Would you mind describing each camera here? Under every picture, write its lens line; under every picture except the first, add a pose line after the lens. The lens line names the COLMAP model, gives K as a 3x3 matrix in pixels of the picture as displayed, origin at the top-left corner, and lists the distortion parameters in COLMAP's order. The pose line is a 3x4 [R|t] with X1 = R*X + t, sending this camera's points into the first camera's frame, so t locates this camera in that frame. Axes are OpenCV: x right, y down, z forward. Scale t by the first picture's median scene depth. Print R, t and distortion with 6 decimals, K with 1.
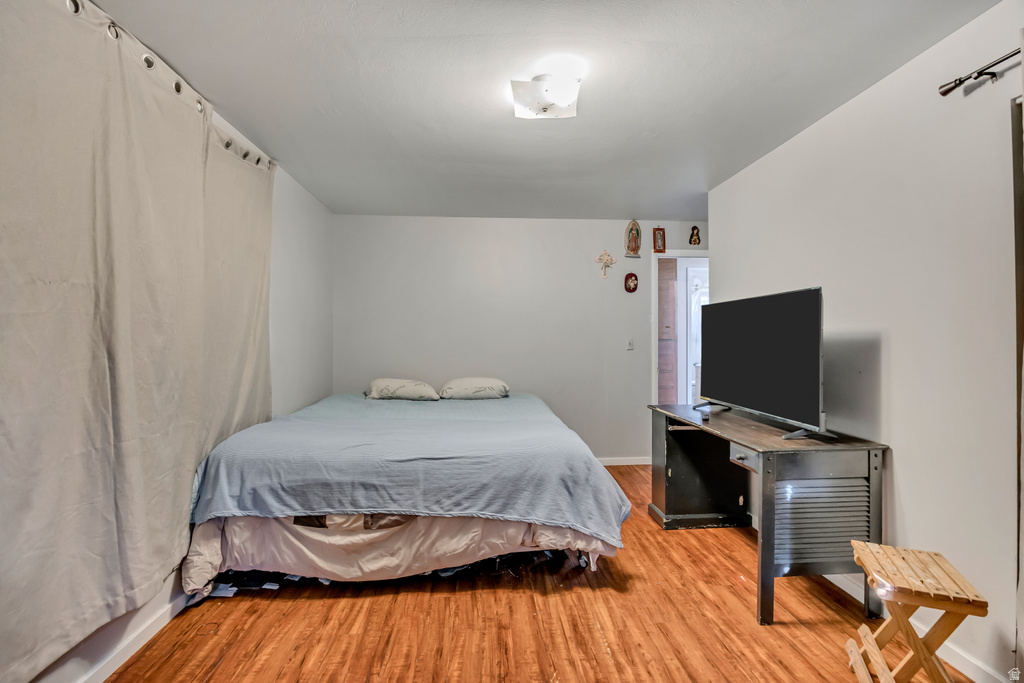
lens RADIAL K [[456.1, 0, 511.6], [0, 456.1, 337.6], [0, 0, 1]] dist [-0.018076, 0.001702]
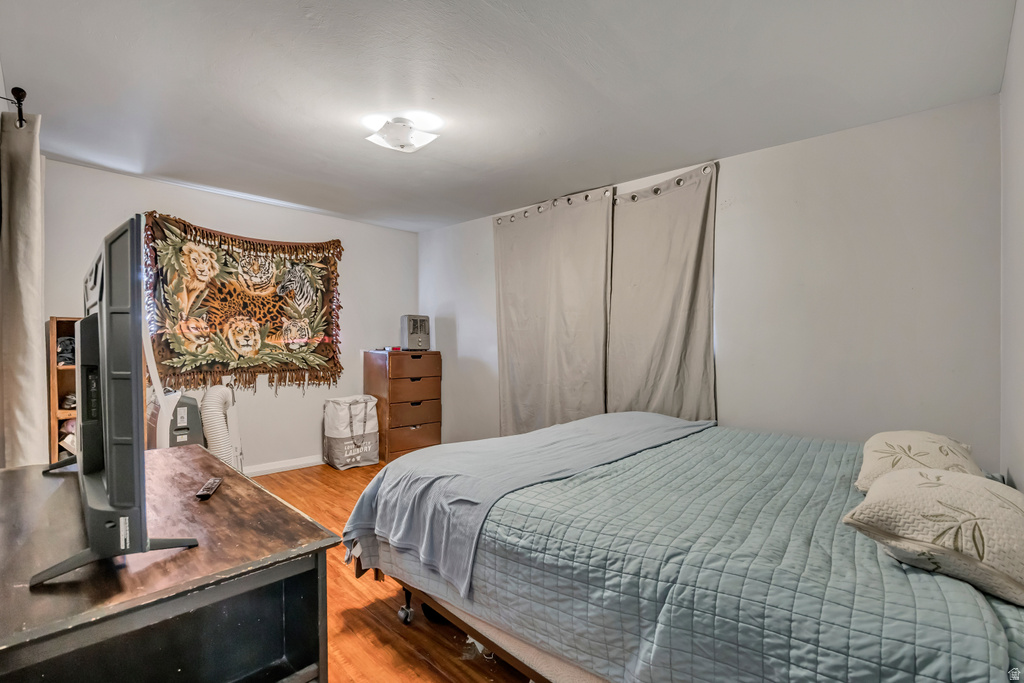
lens RADIAL K [[456.1, 0, 513.3], [0, 456.1, 347.5], [0, 0, 1]] dist [-0.018076, 0.001702]
pose [[-0.739370, 0.006612, -0.673267, 0.639645], [-0.003674, 0.999897, 0.013855, 0.007192], [0.673289, 0.012717, -0.739270, 1.988531]]
